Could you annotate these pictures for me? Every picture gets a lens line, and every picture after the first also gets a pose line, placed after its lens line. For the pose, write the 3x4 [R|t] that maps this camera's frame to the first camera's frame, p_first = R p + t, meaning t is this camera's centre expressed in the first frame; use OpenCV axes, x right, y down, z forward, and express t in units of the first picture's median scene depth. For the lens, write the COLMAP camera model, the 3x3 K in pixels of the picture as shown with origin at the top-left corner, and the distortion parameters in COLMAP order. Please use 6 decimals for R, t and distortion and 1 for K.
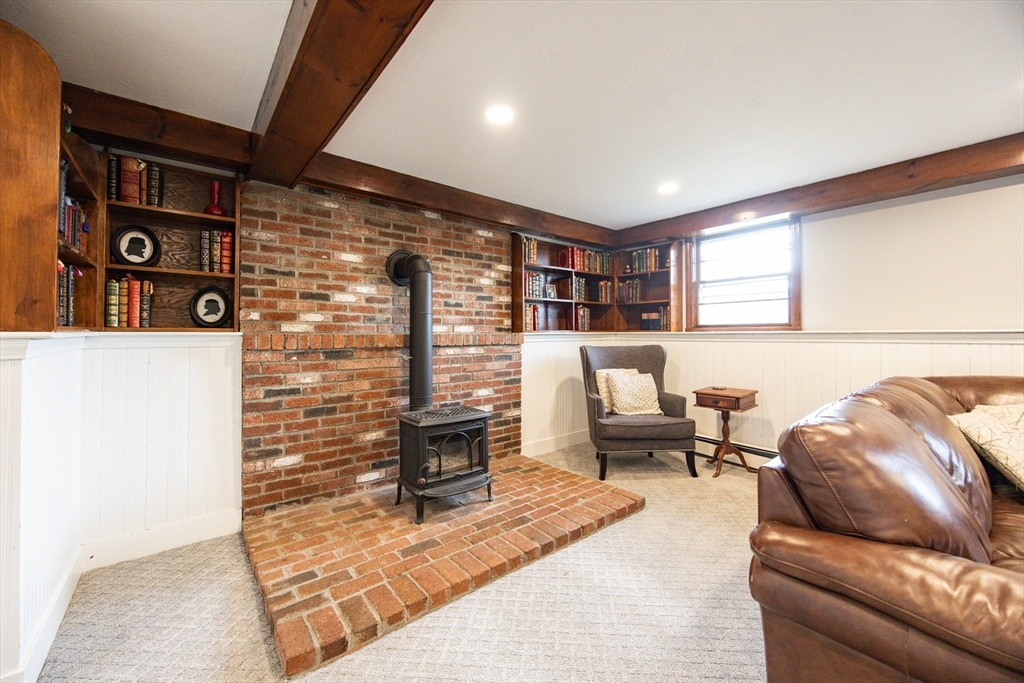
lens RADIAL K [[399.4, 0, 513.3], [0, 399.4, 331.5], [0, 0, 1]] dist [0.000605, 0.000013]
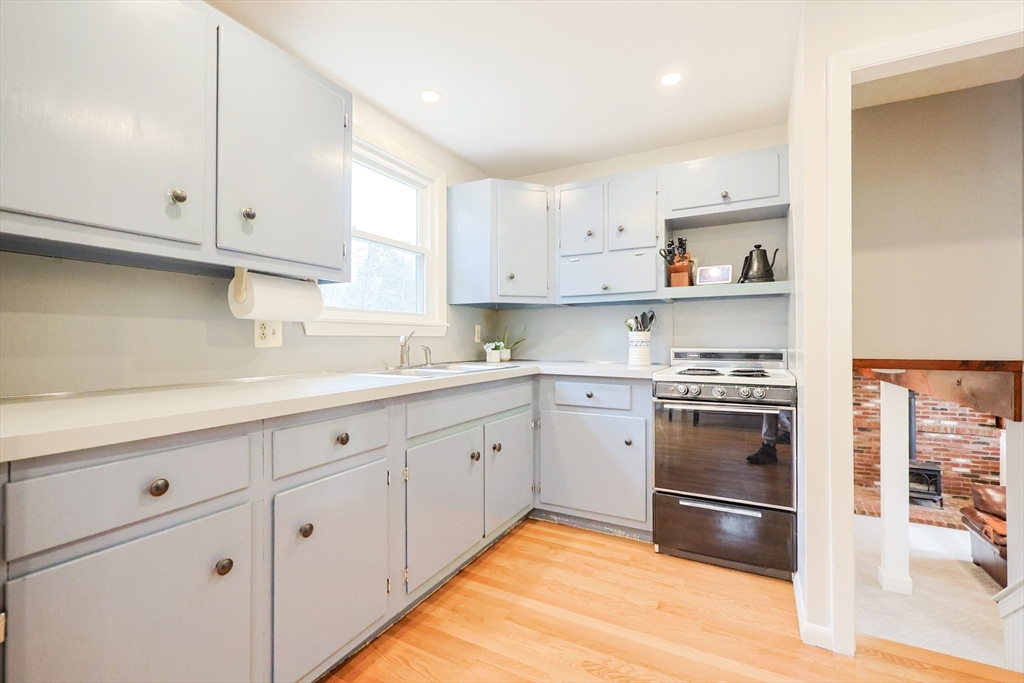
lens RADIAL K [[450.2, 0, 511.2], [0, 450.2, 338.4], [0, 0, 1]] dist [0.000980, 0.000549]
pose [[0.374206, -0.010487, -0.927286, 1.057358], [0.004425, 0.999945, -0.009523, -0.387228], [0.927335, -0.000540, 0.374232, -1.638702]]
